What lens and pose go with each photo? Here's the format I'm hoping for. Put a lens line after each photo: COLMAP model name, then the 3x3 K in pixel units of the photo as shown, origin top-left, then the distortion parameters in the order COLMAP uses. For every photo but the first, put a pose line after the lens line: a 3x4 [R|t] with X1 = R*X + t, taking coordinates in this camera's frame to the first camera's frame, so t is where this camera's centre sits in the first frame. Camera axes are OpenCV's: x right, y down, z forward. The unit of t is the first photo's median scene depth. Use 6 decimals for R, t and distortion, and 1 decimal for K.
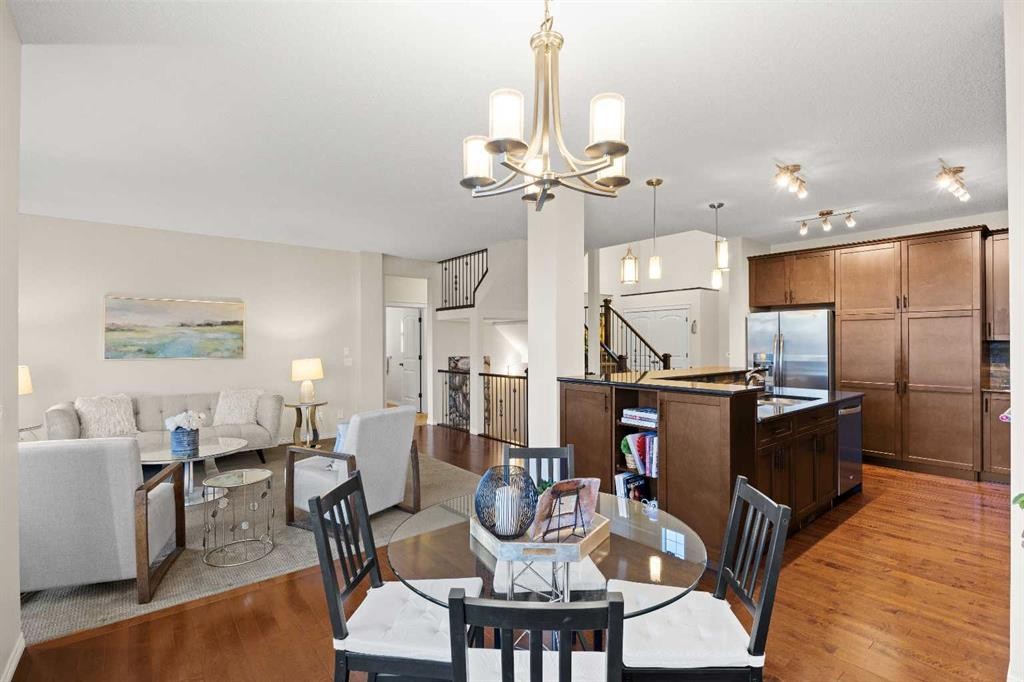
lens RADIAL K [[478.3, 0, 510.7], [0, 478.3, 340.4], [0, 0, 1]] dist [-0.005815, -0.000930]
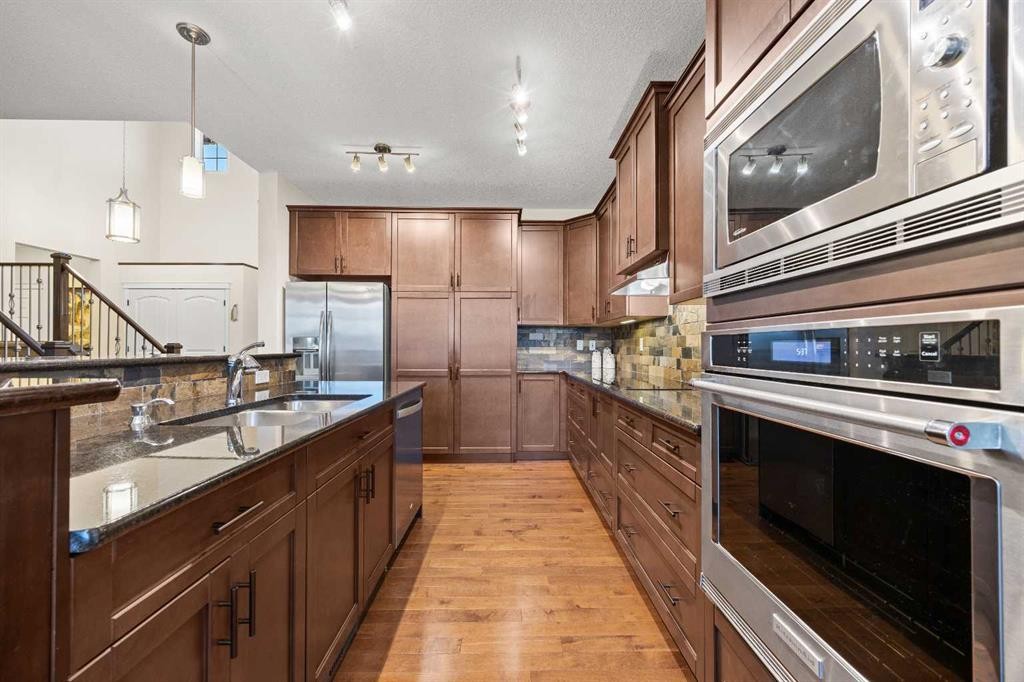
lens RADIAL K [[386.9, 0, 511.8], [0, 386.9, 342.8], [0, 0, 1]] dist [-0.002379, -0.000099]
pose [[0.617081, 0.012008, 0.786808, 0.324926], [-0.006363, 0.999927, -0.010270, 0.050233], [-0.786874, 0.001330, 0.617112, 0.485235]]
